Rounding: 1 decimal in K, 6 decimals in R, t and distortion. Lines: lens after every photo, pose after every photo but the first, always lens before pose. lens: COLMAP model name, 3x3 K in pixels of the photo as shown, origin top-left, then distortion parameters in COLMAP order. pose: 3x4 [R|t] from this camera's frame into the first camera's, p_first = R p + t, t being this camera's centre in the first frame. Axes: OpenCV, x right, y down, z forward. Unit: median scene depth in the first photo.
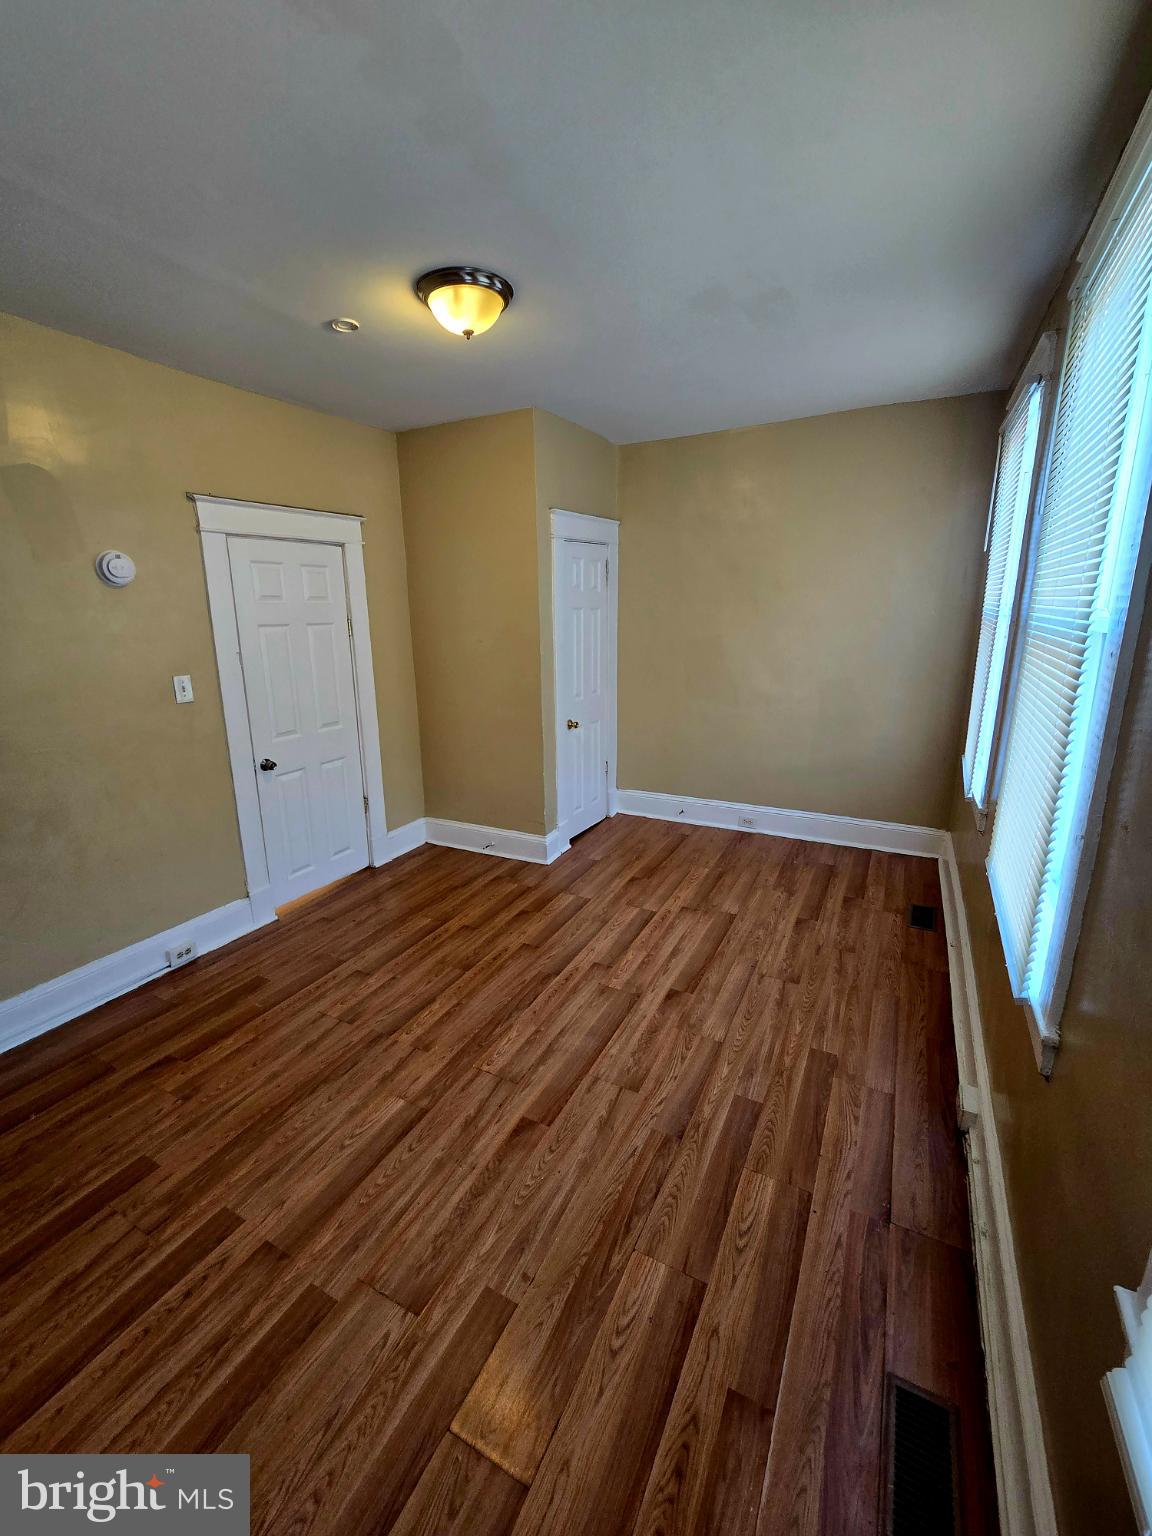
lens RADIAL K [[627.2, 0, 578.5], [0, 627.2, 759.9], [0, 0, 1]] dist [-0.002208, -0.000231]
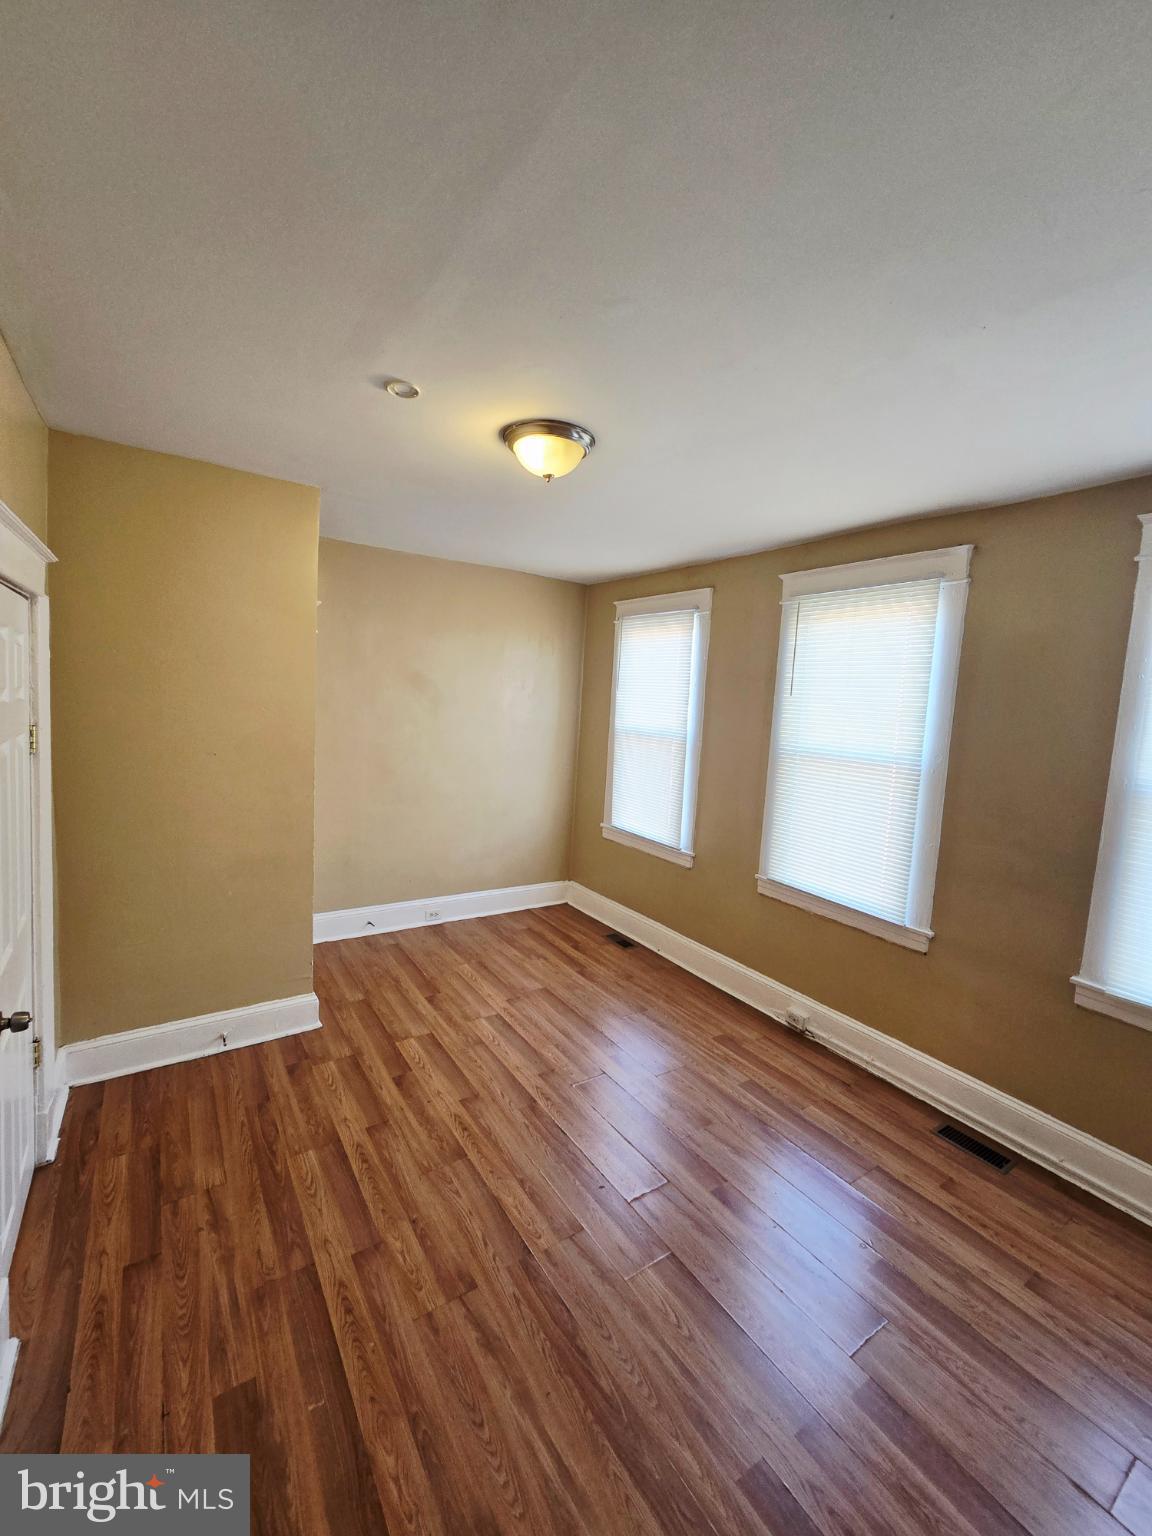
lens RADIAL K [[627.2, 0, 578.5], [0, 627.2, 759.9], [0, 0, 1]] dist [-0.002208, -0.000231]
pose [[0.474673, -0.038839, 0.879305, -0.721499], [0.144386, 0.988928, -0.034263, -0.117444], [-0.868239, 0.143222, 0.475025, 0.353197]]
